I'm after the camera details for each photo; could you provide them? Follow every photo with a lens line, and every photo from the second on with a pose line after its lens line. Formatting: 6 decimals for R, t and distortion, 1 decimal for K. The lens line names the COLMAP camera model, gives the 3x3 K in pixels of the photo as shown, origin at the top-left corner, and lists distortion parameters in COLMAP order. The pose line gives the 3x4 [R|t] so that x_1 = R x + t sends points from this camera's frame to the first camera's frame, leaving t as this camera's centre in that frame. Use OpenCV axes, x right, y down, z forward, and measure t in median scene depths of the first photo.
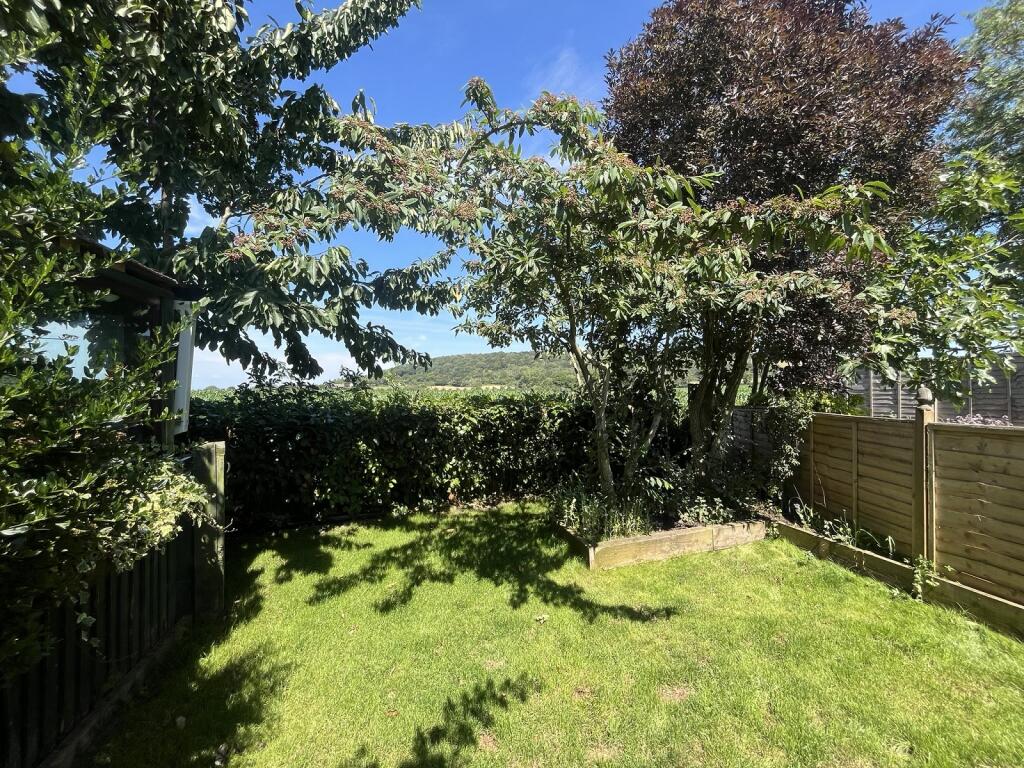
lens RADIAL K [[411.5, 0, 514.3], [0, 411.5, 387.2], [0, 0, 1]] dist [0.001275, -0.000058]
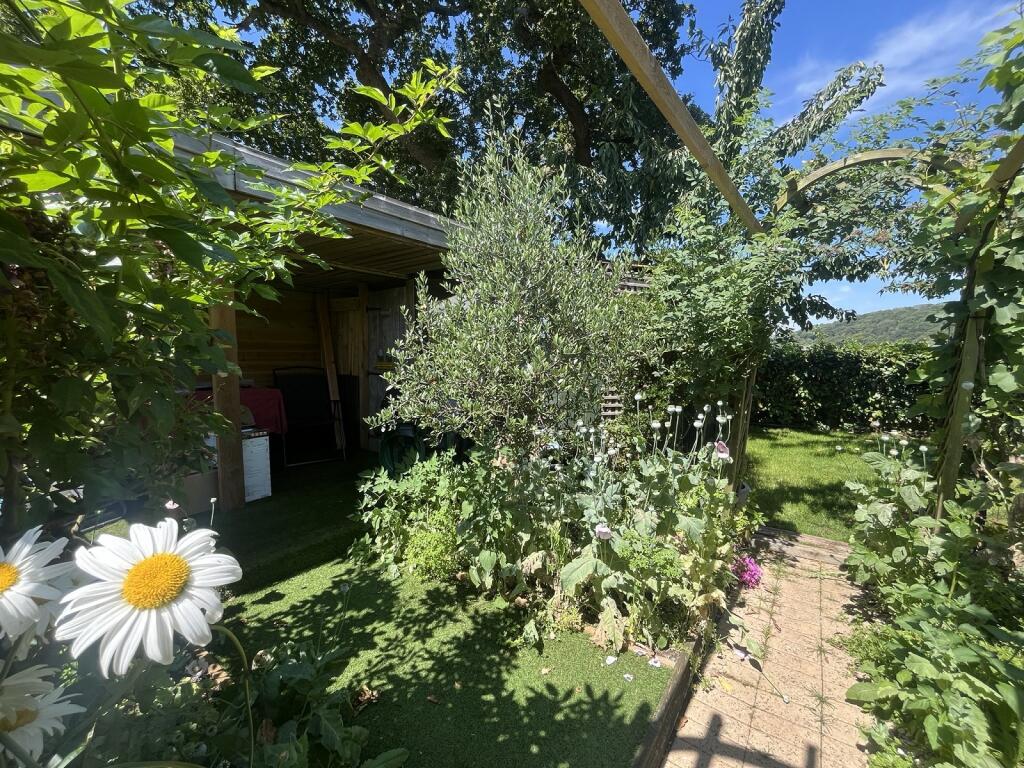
lens RADIAL K [[411.5, 0, 514.9], [0, 411.5, 391.0], [0, 0, 1]] dist [0.001275, -0.000058]
pose [[0.628064, 0.057314, -0.776048, 0.138741], [0.011625, 0.996482, 0.083002, 0.053168], [0.778075, -0.061152, 0.625188, -0.660331]]
